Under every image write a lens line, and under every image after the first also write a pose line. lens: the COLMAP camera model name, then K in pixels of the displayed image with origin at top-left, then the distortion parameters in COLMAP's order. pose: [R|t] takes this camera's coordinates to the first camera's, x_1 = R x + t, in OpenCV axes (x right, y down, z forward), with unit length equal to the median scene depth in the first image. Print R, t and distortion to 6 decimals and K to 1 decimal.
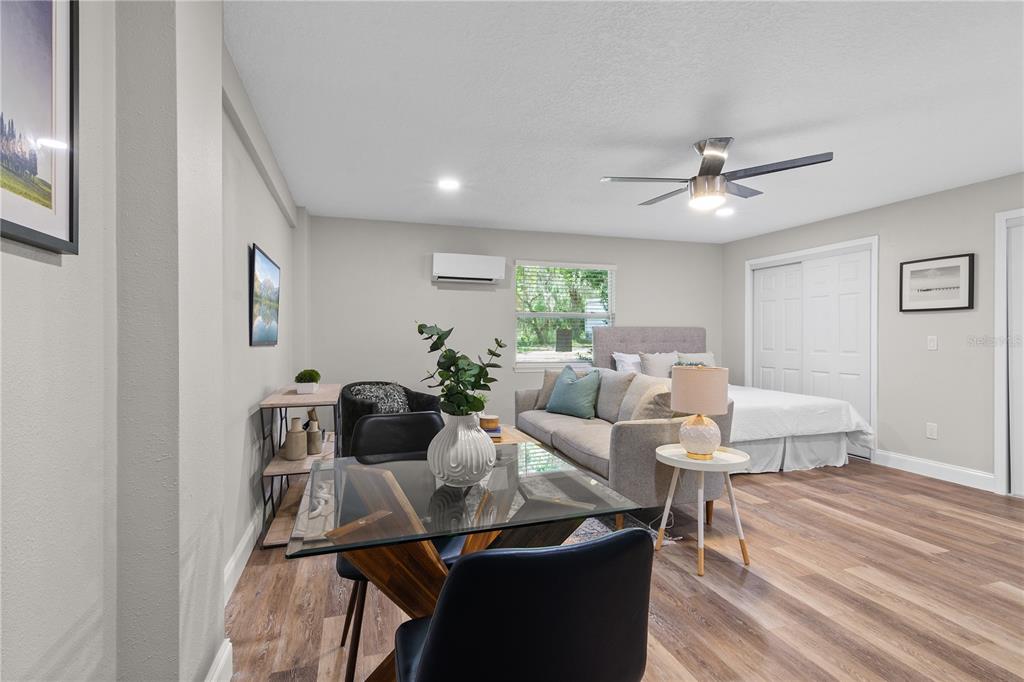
lens RADIAL K [[491.2, 0, 513.6], [0, 491.2, 338.0], [0, 0, 1]] dist [0.000542, 0.001498]
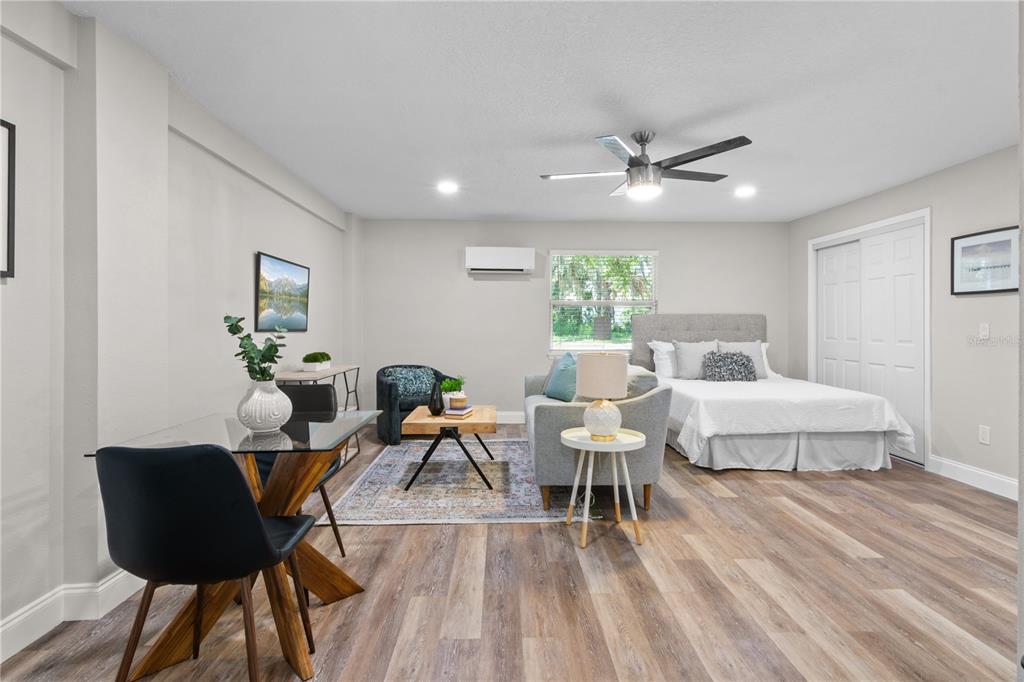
lens RADIAL K [[509.5, 0, 517.5], [0, 509.5, 323.6], [0, 0, 1]] dist [-0.001097, 0.000360]
pose [[0.964701, -0.001952, -0.263339, 0.305514], [0.000616, 0.999987, -0.005158, 0.000743], [0.263345, 0.004814, 0.964690, -0.061786]]
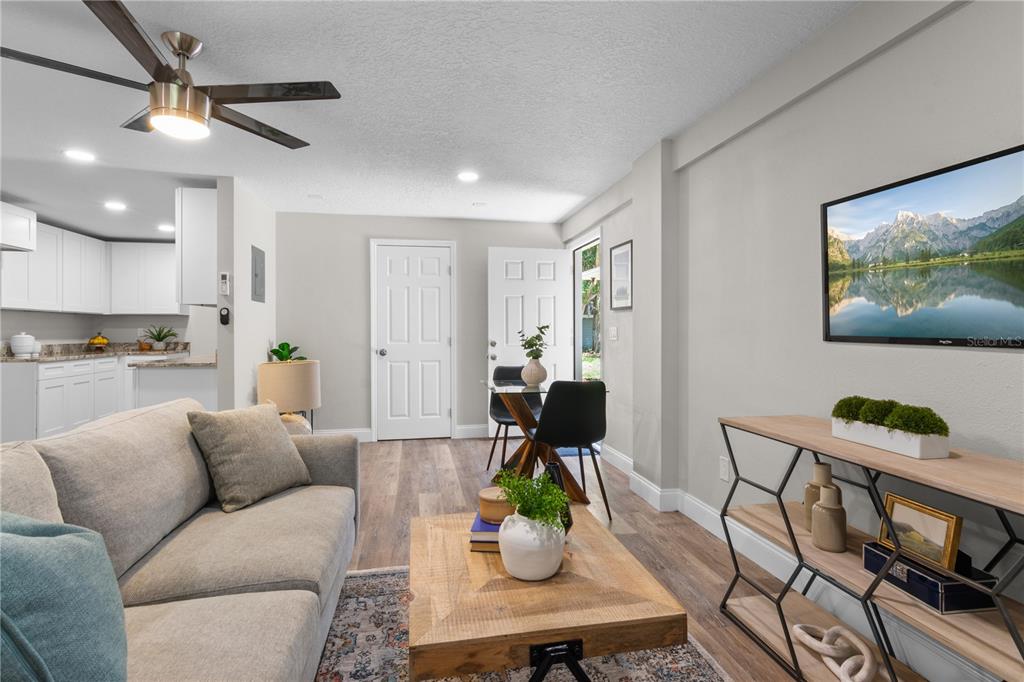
lens RADIAL K [[510.8, 0, 509.3], [0, 510.8, 346.6], [0, 0, 1]] dist [-0.001284, 0.000368]
pose [[-0.992981, 0.006961, 0.118069, -0.097644], [0.012973, 0.998654, 0.050225, -0.013127], [-0.117560, 0.051404, -0.991734, 1.180564]]
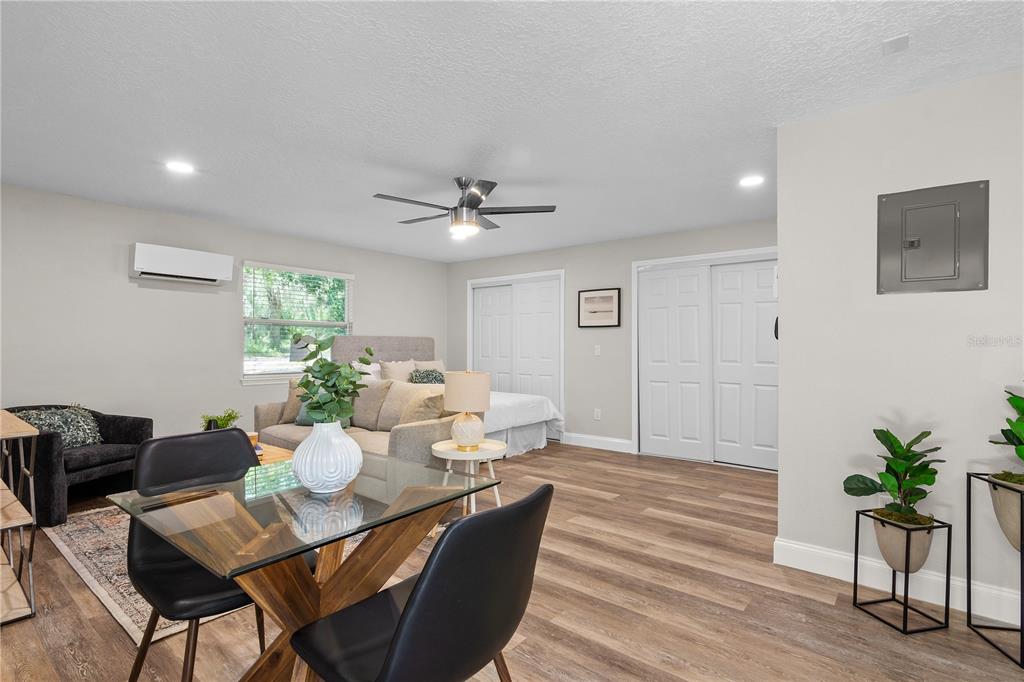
lens RADIAL K [[493.2, 0, 507.1], [0, 493.2, 340.7], [0, 0, 1]] dist [-0.000839, 0.000053]
pose [[0.839020, 0.006552, 0.544061, -0.113685], [0.000549, 0.999917, -0.012889, -0.000018], [-0.544100, 0.011113, 0.838947, -0.022215]]
